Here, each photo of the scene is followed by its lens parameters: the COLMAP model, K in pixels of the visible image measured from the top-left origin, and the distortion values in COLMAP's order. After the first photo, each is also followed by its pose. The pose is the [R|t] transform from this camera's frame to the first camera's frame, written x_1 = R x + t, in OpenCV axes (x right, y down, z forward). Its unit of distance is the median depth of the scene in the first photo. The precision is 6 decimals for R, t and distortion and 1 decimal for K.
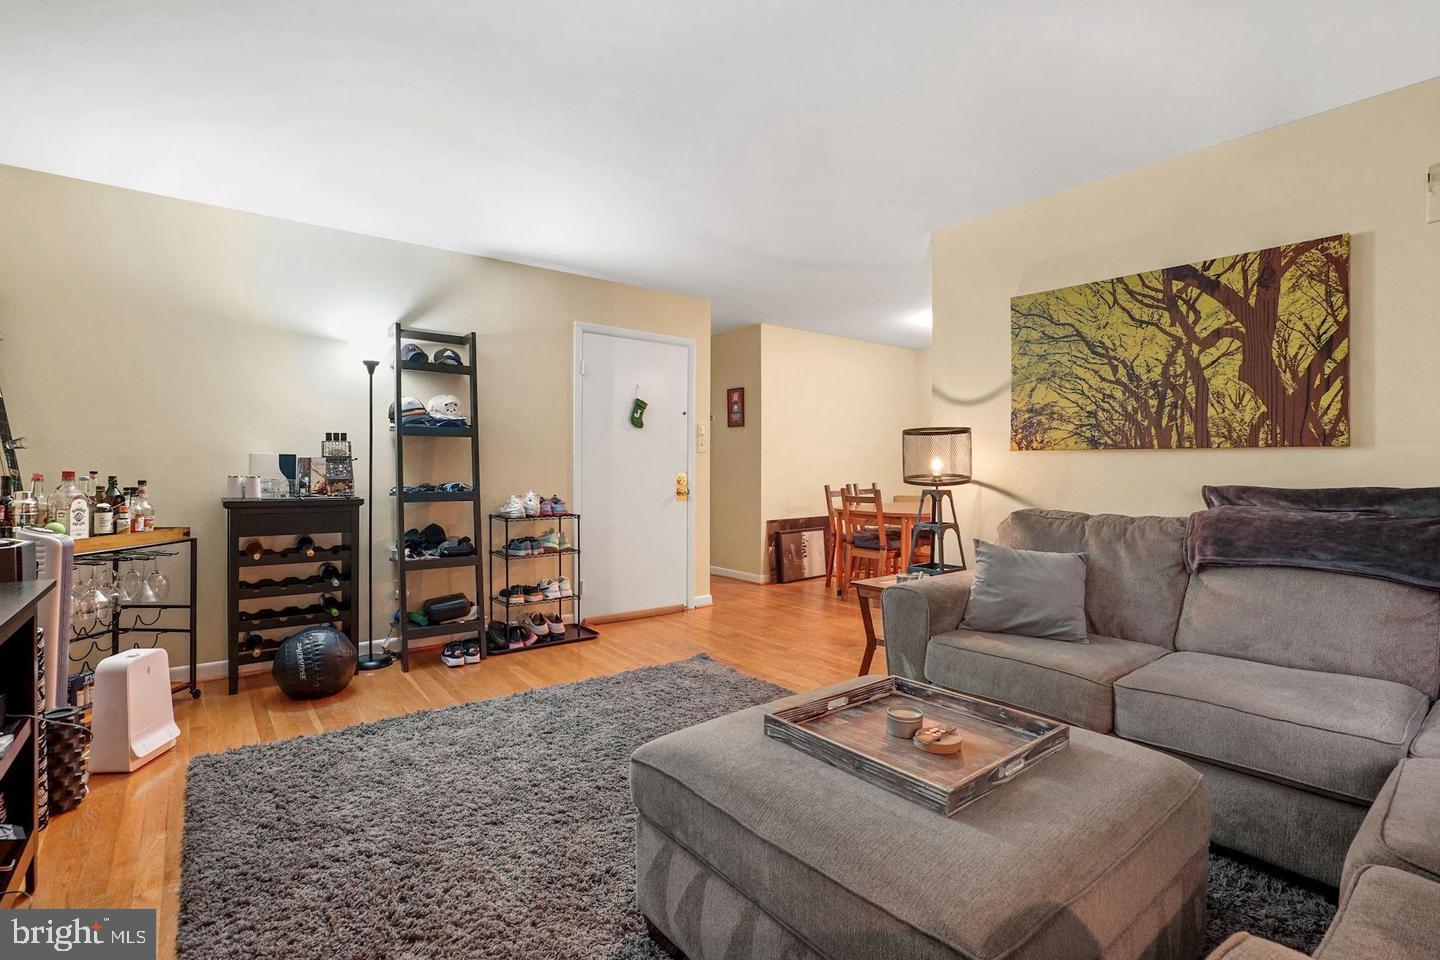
lens RADIAL K [[674.4, 0, 745.7], [0, 674.4, 478.9], [0, 0, 1]] dist [0.032079, 0.000629]
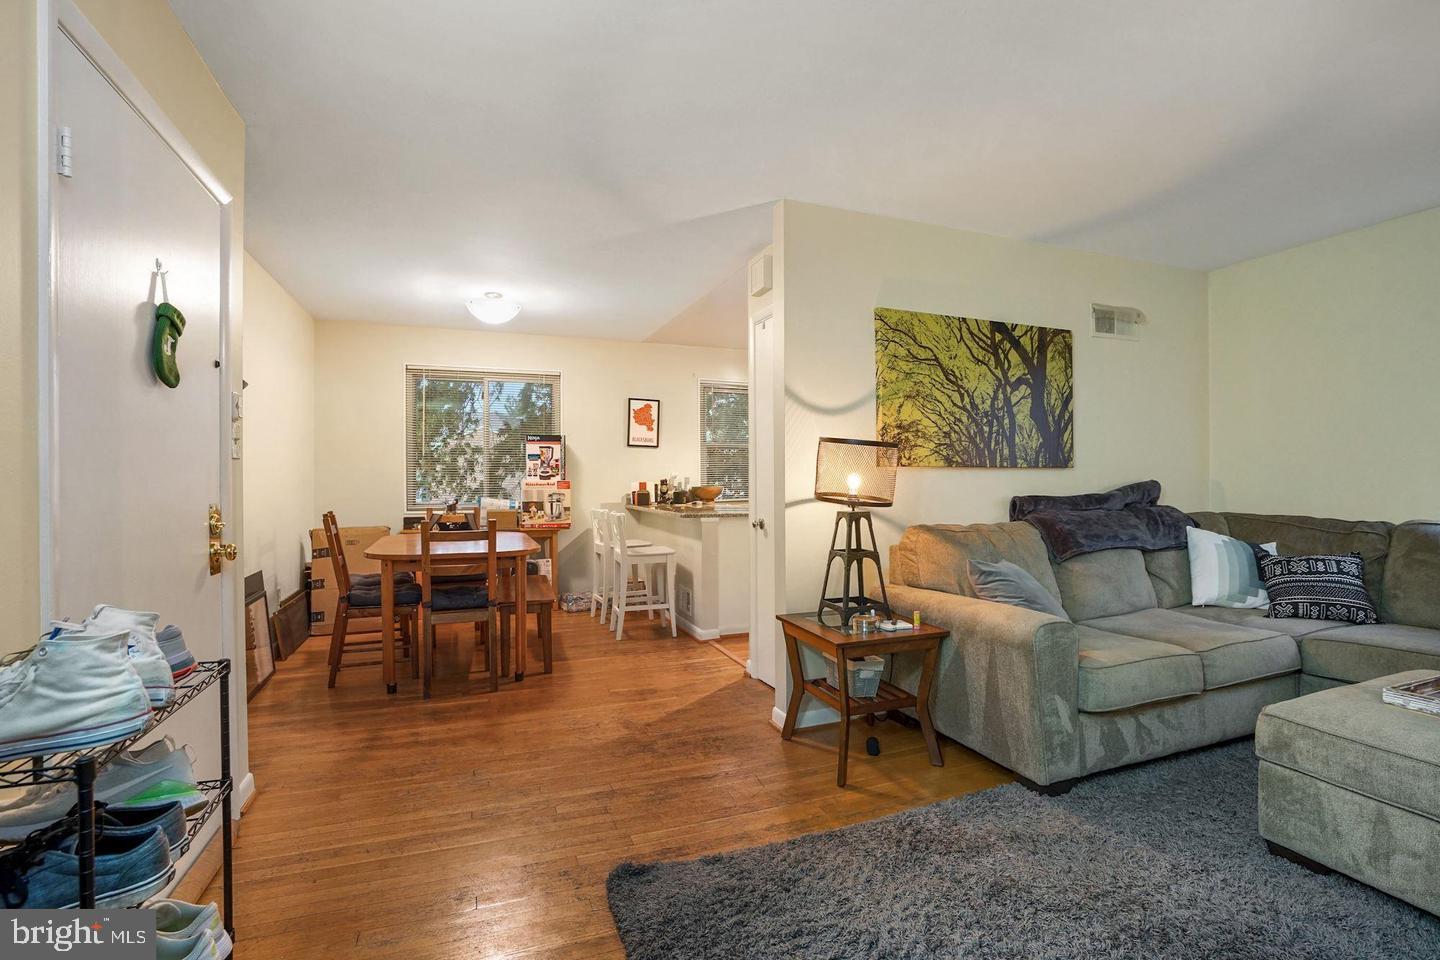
lens RADIAL K [[664.3, 0, 702.7], [0, 664.3, 480.0], [0, 0, 1]] dist [-0.018911, 0.002752]
pose [[0.340599, -0.003490, 0.940202, -0.638793], [0.026121, 0.999642, -0.005753, -0.026948], [-0.939846, 0.026519, 0.340569, 1.024550]]
